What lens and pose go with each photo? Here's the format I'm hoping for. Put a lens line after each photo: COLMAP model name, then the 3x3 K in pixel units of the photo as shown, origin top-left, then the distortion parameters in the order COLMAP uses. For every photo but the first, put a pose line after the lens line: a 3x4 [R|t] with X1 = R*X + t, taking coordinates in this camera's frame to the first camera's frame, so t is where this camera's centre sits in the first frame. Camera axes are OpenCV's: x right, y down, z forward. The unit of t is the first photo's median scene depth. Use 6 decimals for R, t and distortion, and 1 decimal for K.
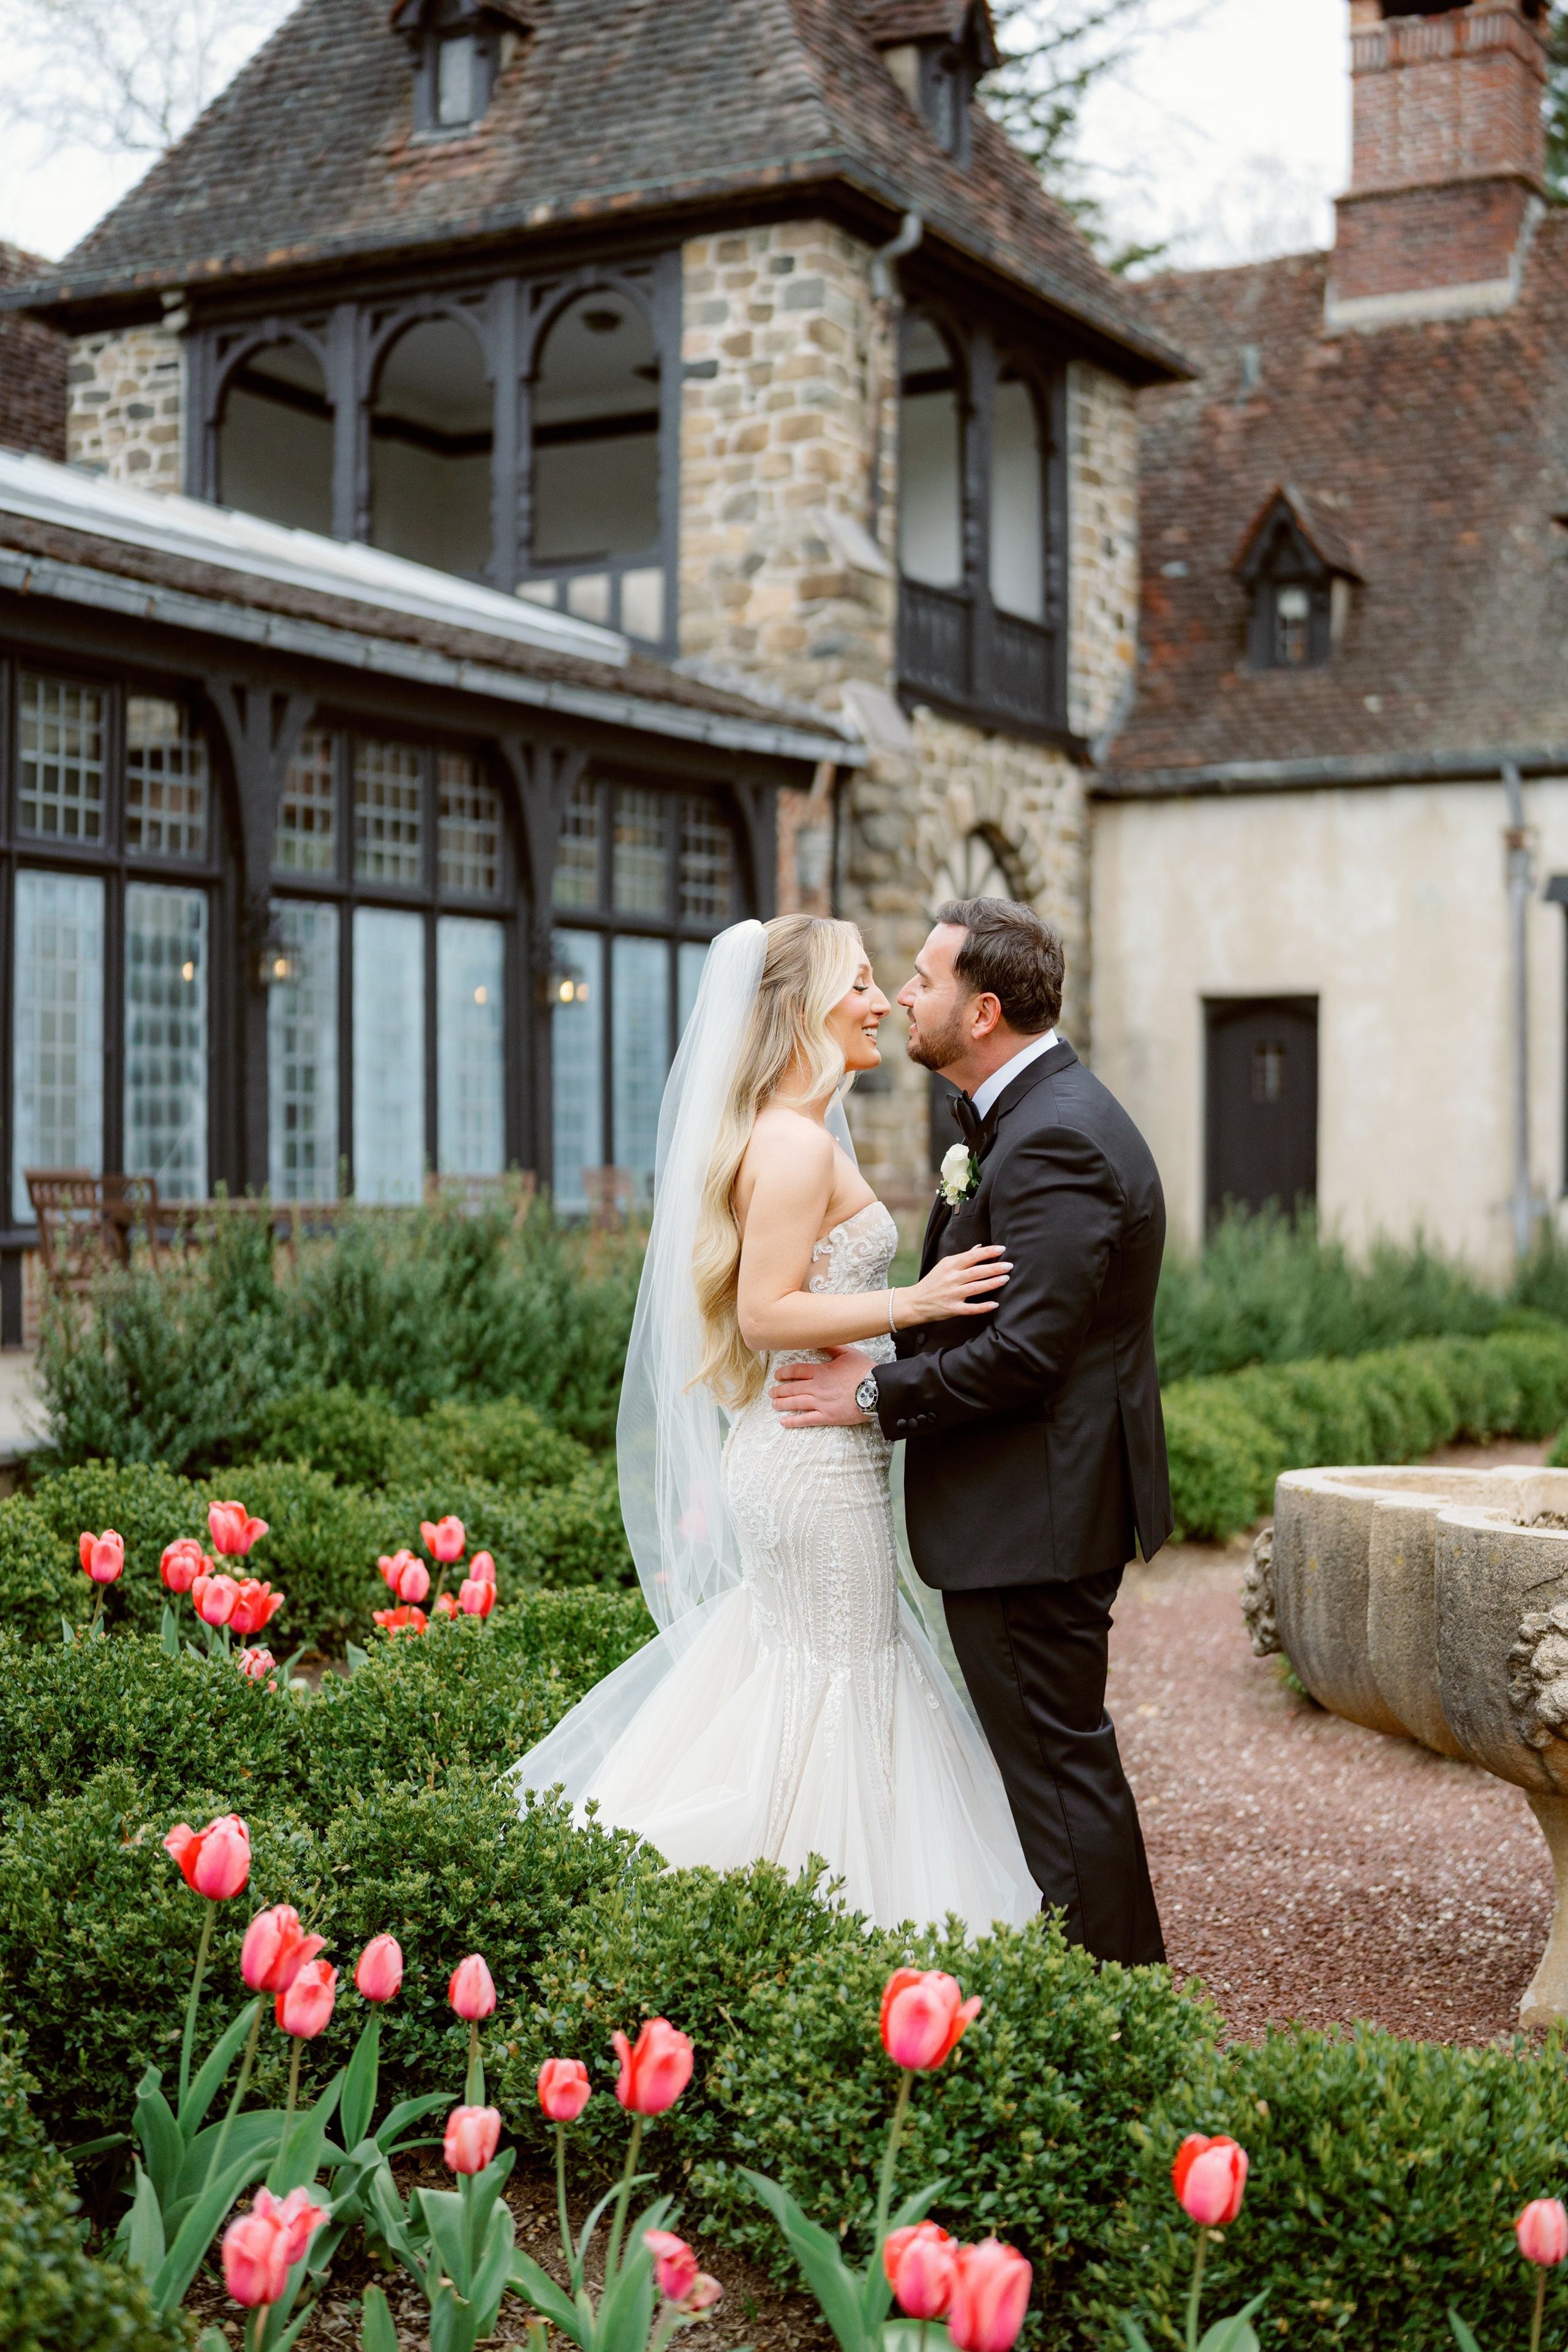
lens RADIAL K [[3317.3, 0, 744.0], [0, 3317.3, 1162.9], [0, 0, 1]] dist [-0.000266, 0.041186]
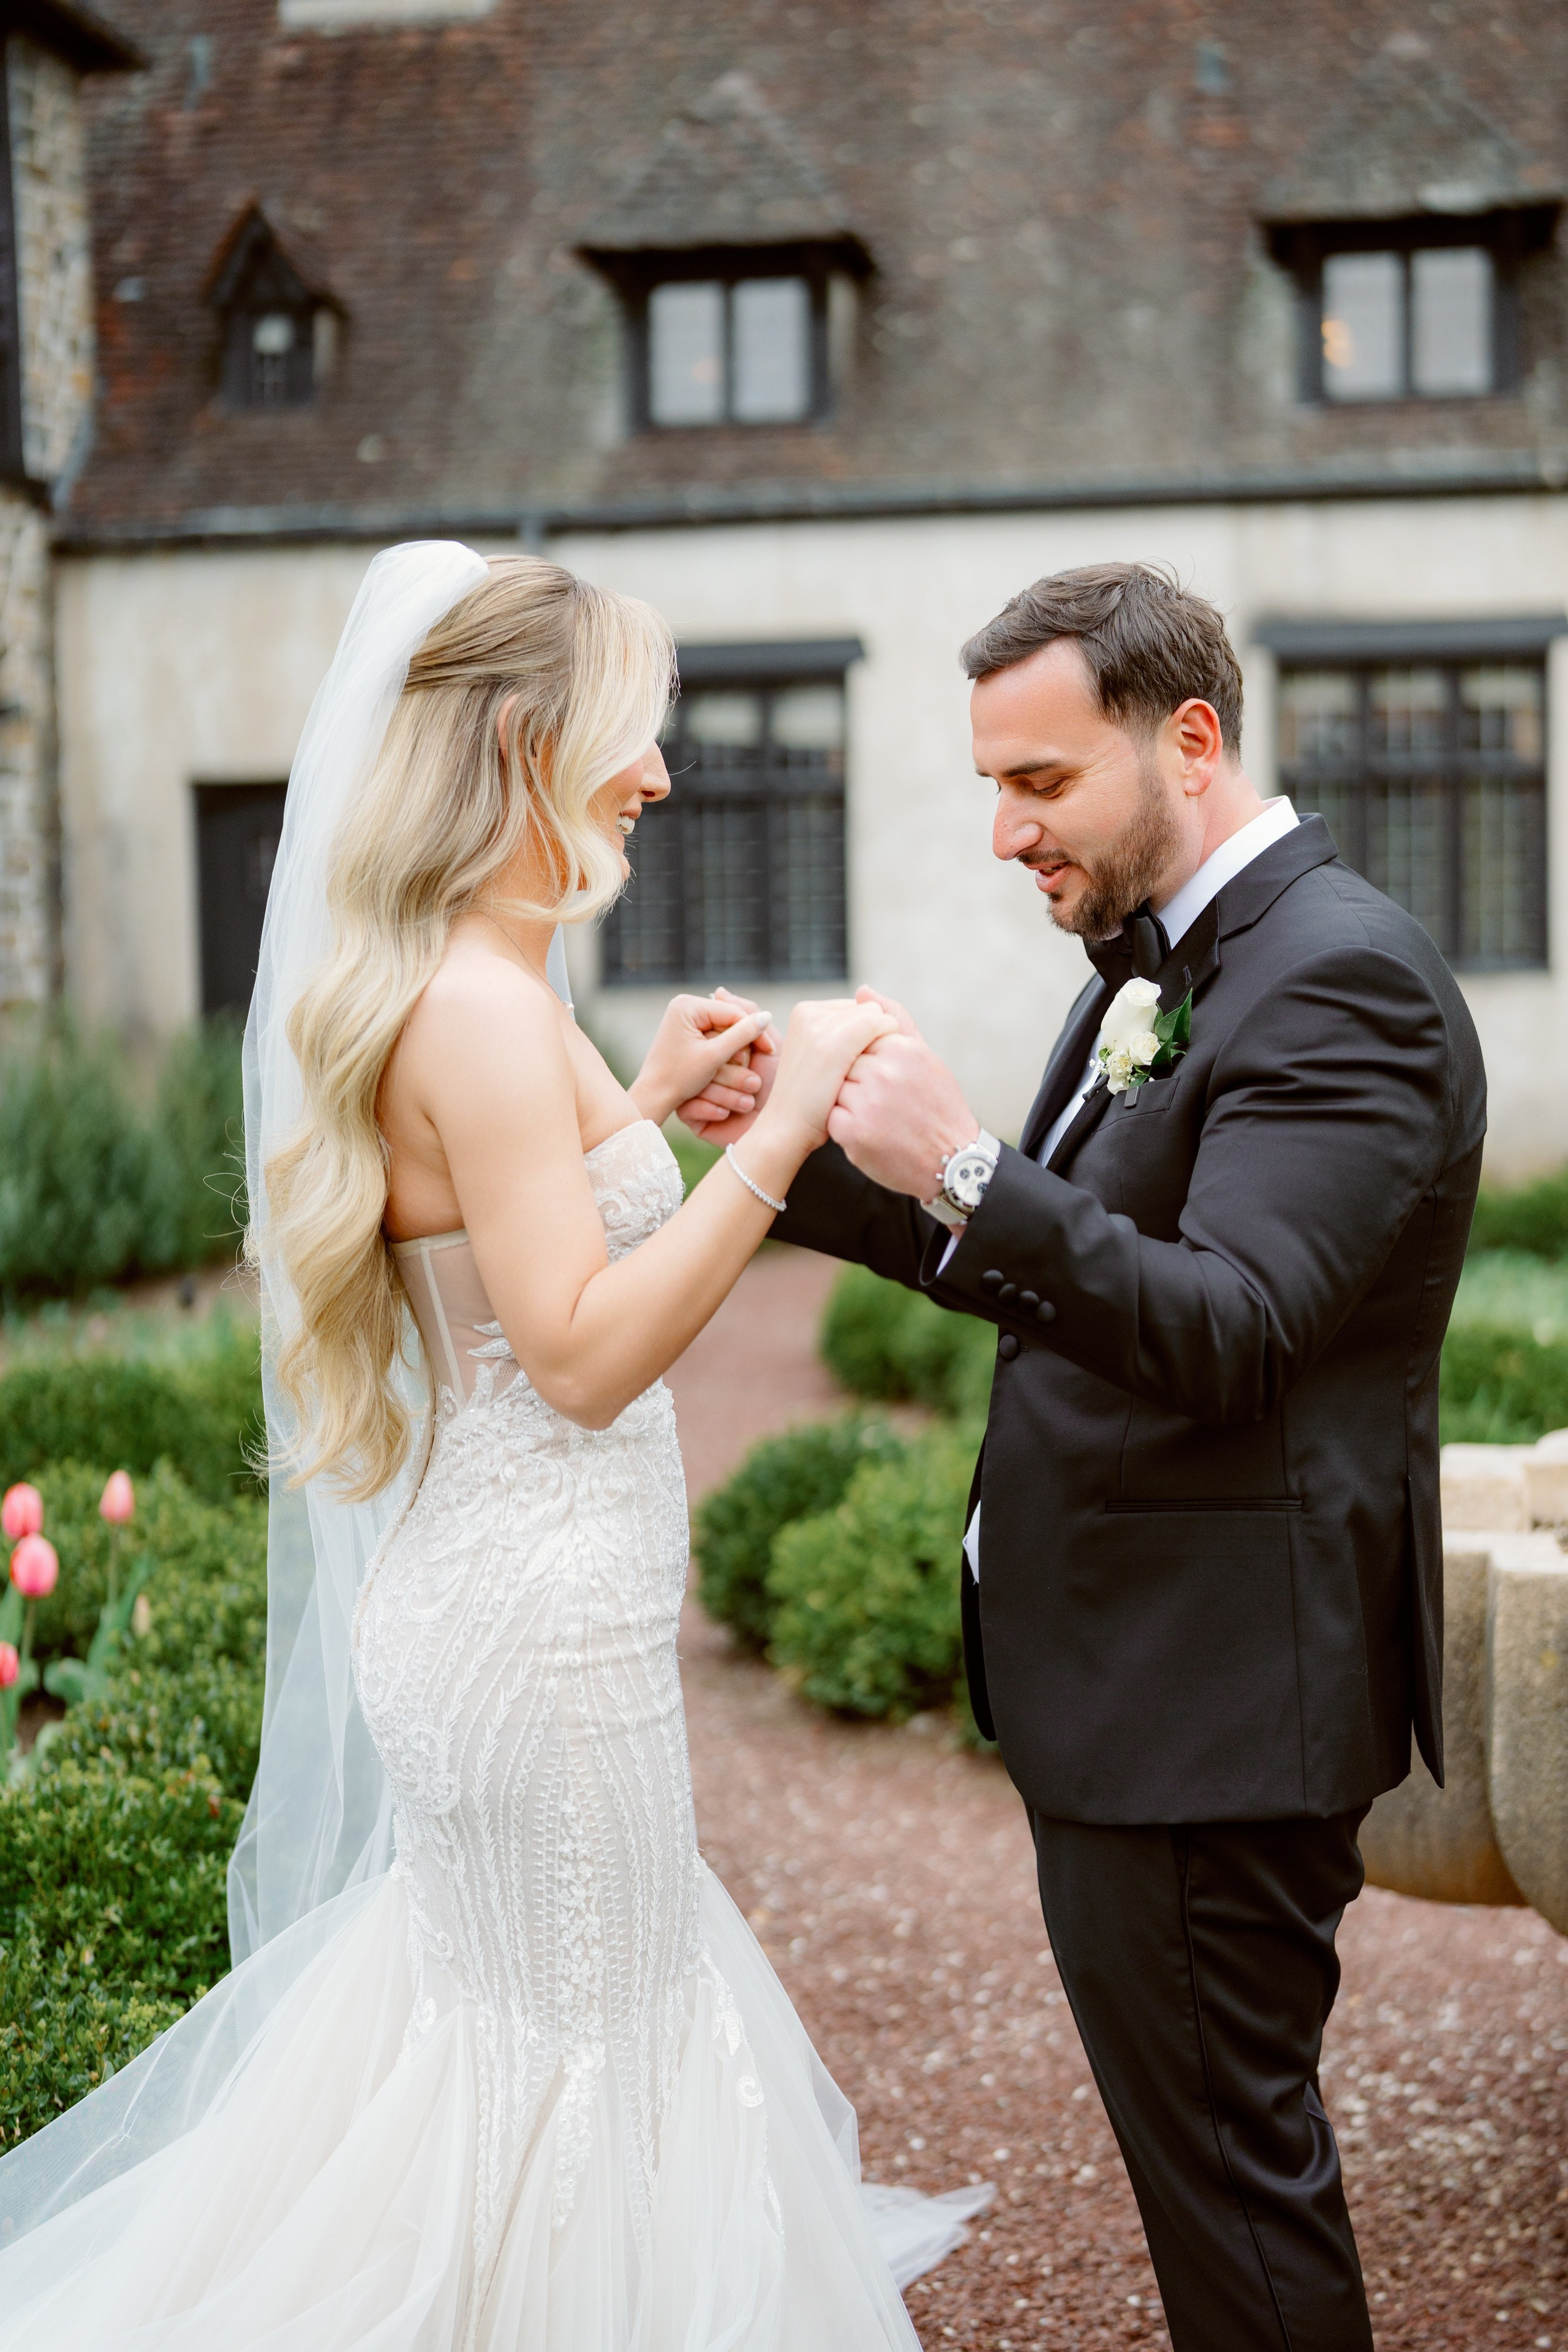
lens RADIAL K [[3321.3, 0, 784.0], [0, 3321.3, 1176.0], [0, 0, 1]] dist [0.004426, 0.123777]
pose [[0.934544, -0.045529, 0.352924, -0.037366], [0.021410, 0.997178, 0.071949, -0.004426], [-0.355204, -0.059684, 0.932882, 0.116905]]
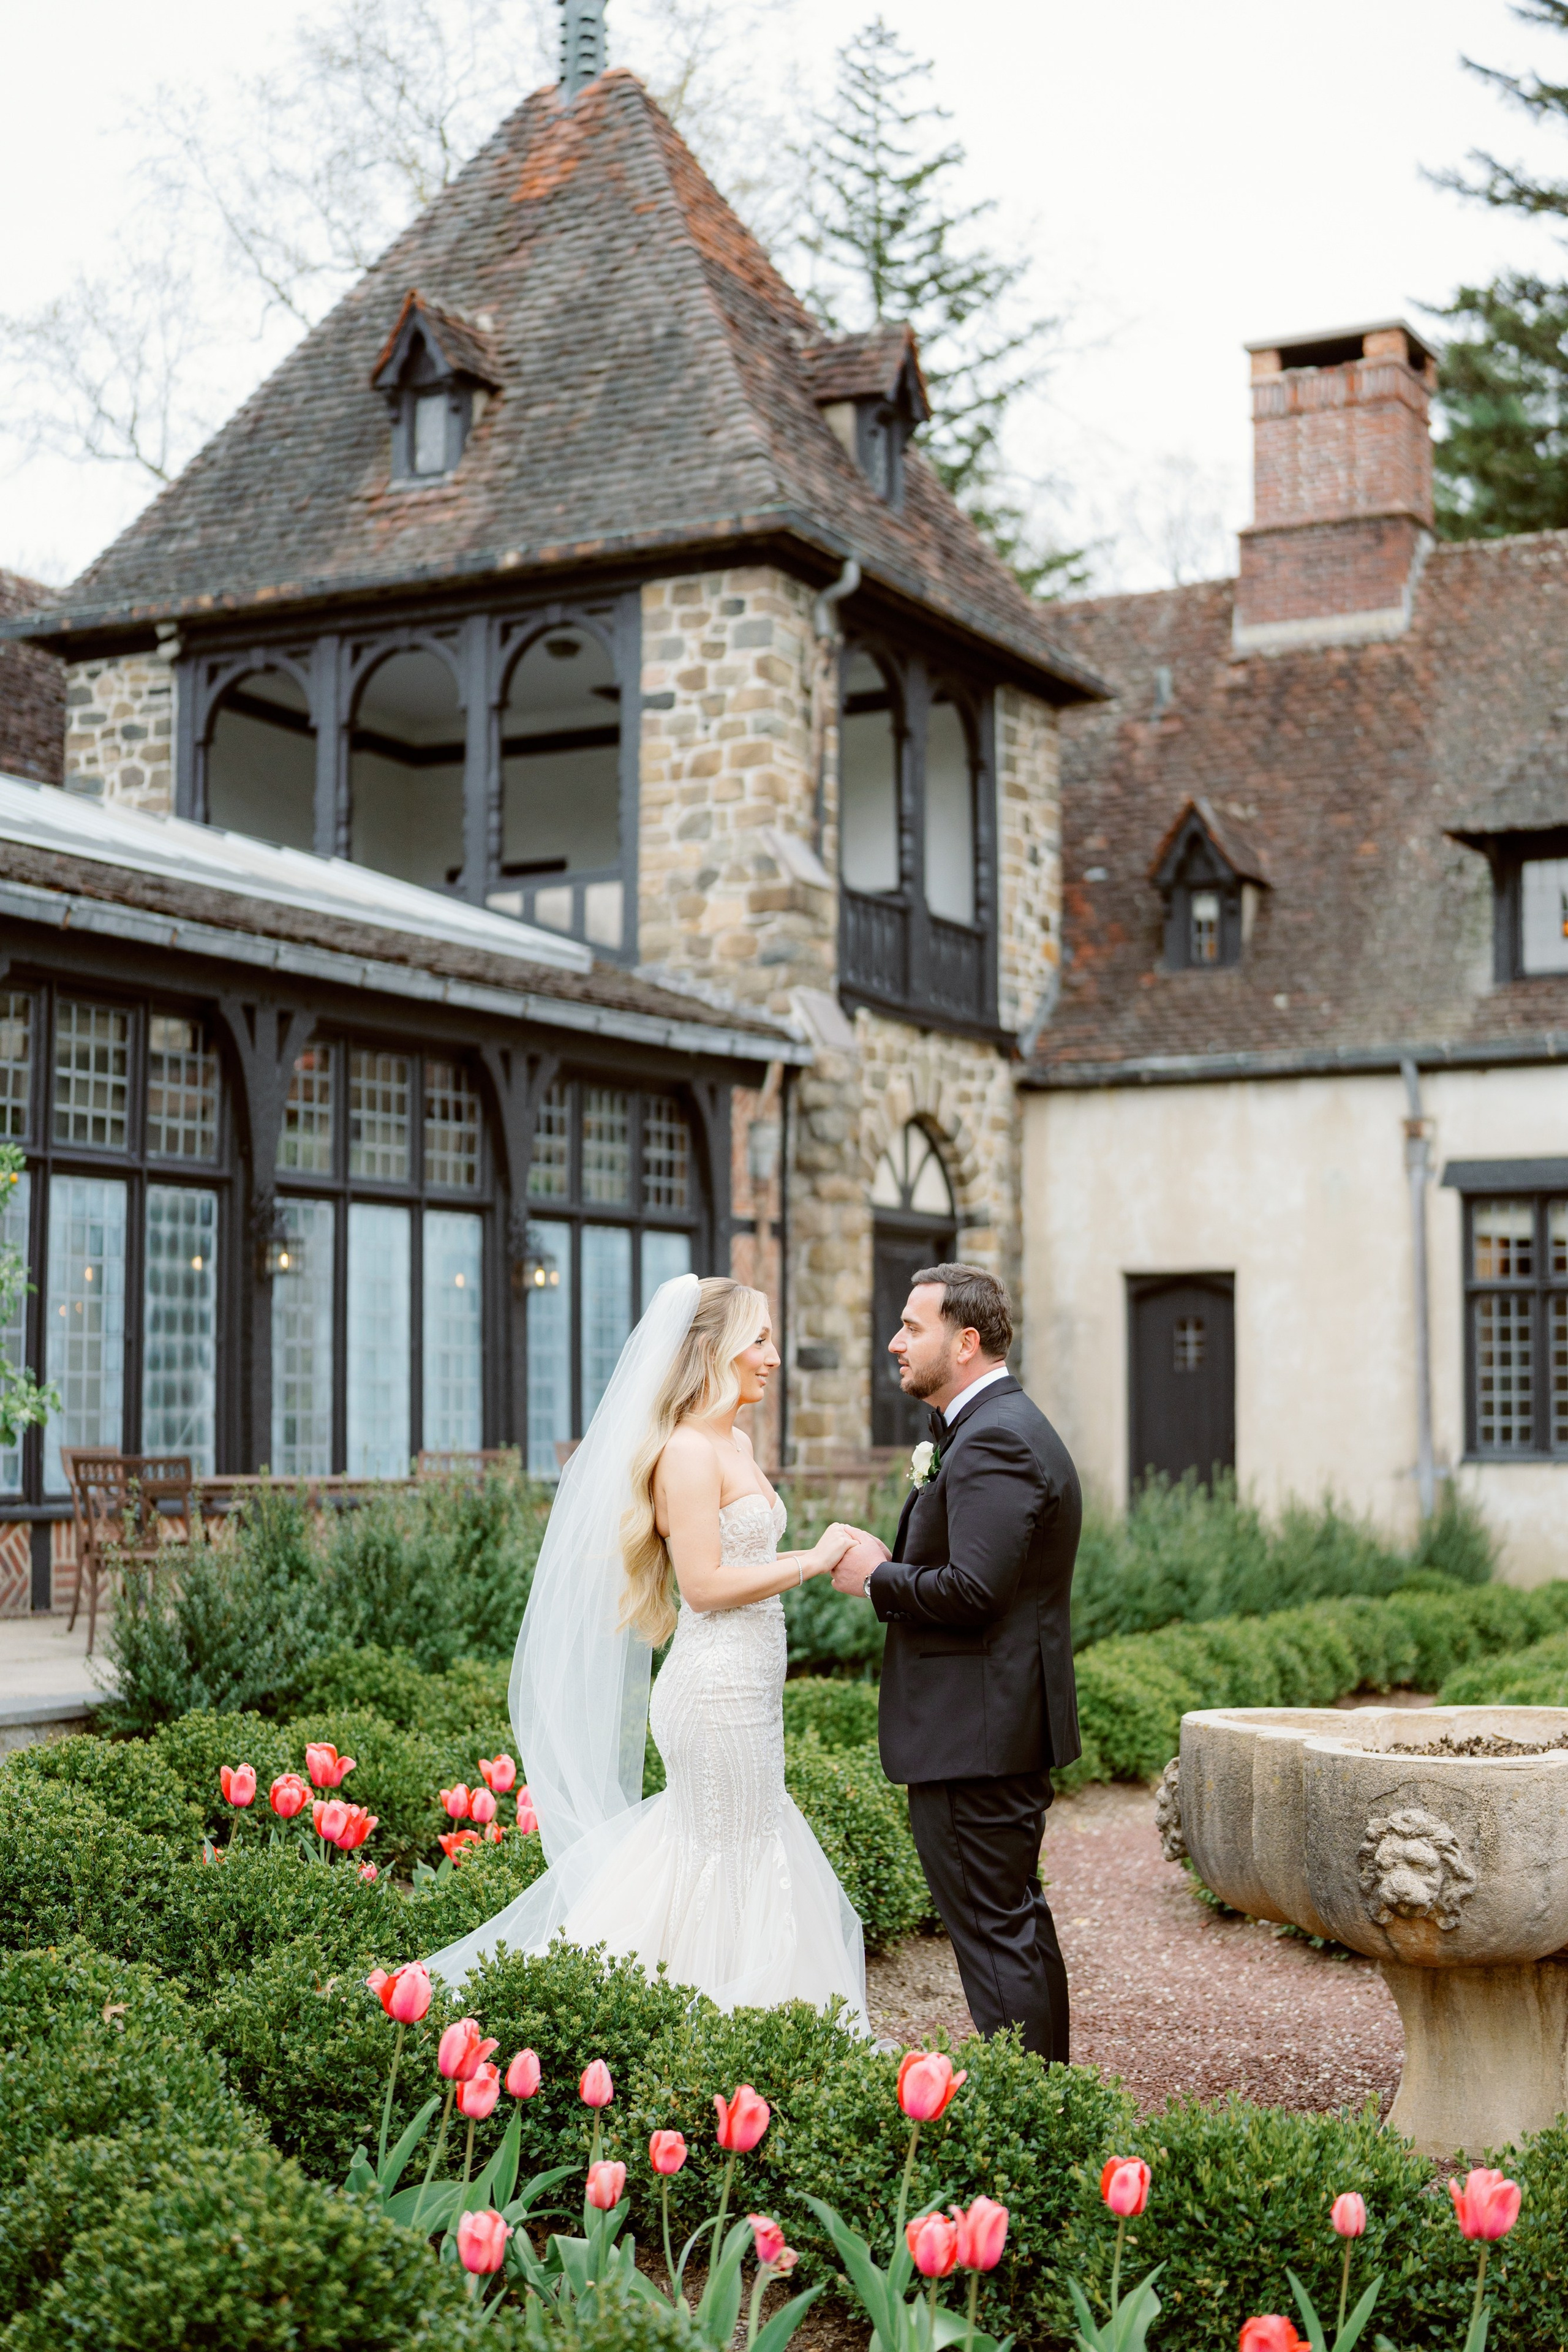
lens RADIAL K [[3316.1, 0, 731.7], [0, 3316.1, 1176.0], [0, 0, 1]] dist [-0.000461, 0.026494]
pose [[0.999837, -0.001247, 0.018018, -0.008714], [0.002553, 0.997357, -0.072613, -0.005017], [-0.017880, 0.072647, 0.997197, -0.071523]]
